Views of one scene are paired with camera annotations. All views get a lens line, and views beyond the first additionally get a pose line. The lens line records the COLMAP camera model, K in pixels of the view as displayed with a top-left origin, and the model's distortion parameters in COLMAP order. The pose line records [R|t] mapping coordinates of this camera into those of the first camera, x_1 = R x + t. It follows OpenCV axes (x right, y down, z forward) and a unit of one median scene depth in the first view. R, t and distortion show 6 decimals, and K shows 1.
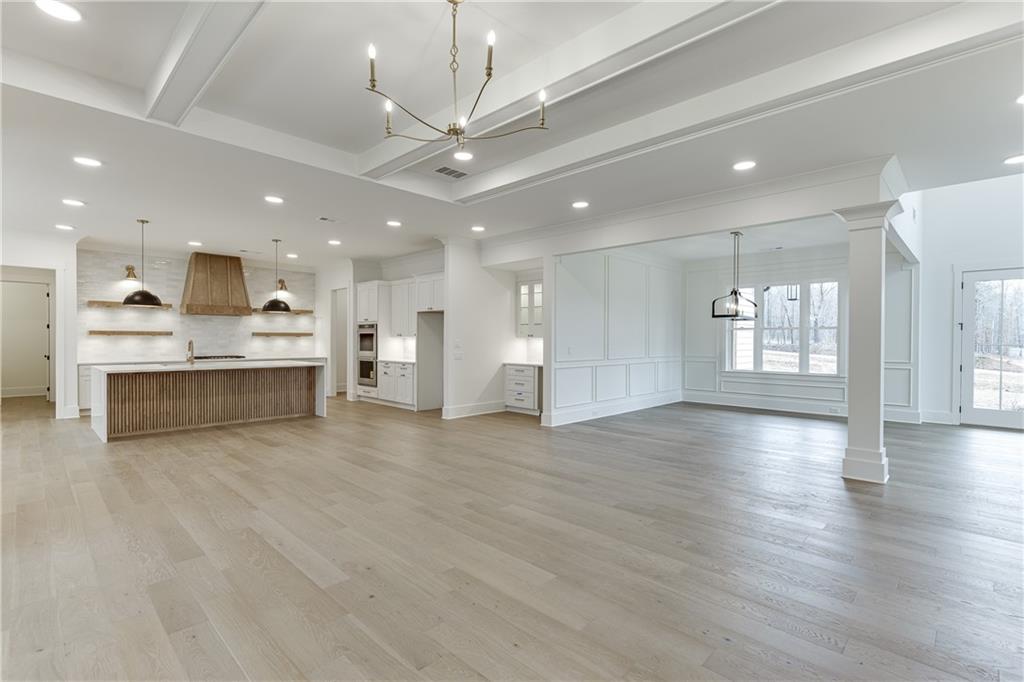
lens RADIAL K [[477.9, 0, 512.0], [0, 477.9, 341.0], [0, 0, 1]] dist [0.000838, 0.000218]
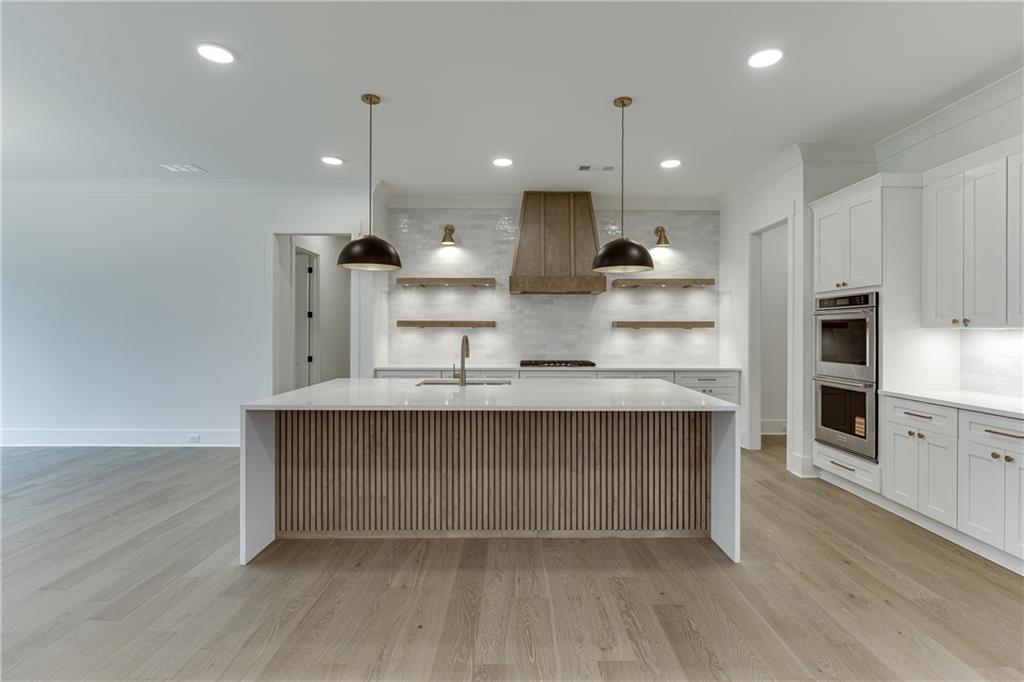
lens RADIAL K [[517.0, 0, 514.2], [0, 517.0, 330.8], [0, 0, 1]] dist [-0.017826, 0.000008]
pose [[0.710270, -0.000808, -0.703929, -0.200129], [-0.004124, 0.999977, -0.005310, -0.003079], [0.703917, 0.006675, 0.710250, 0.509213]]
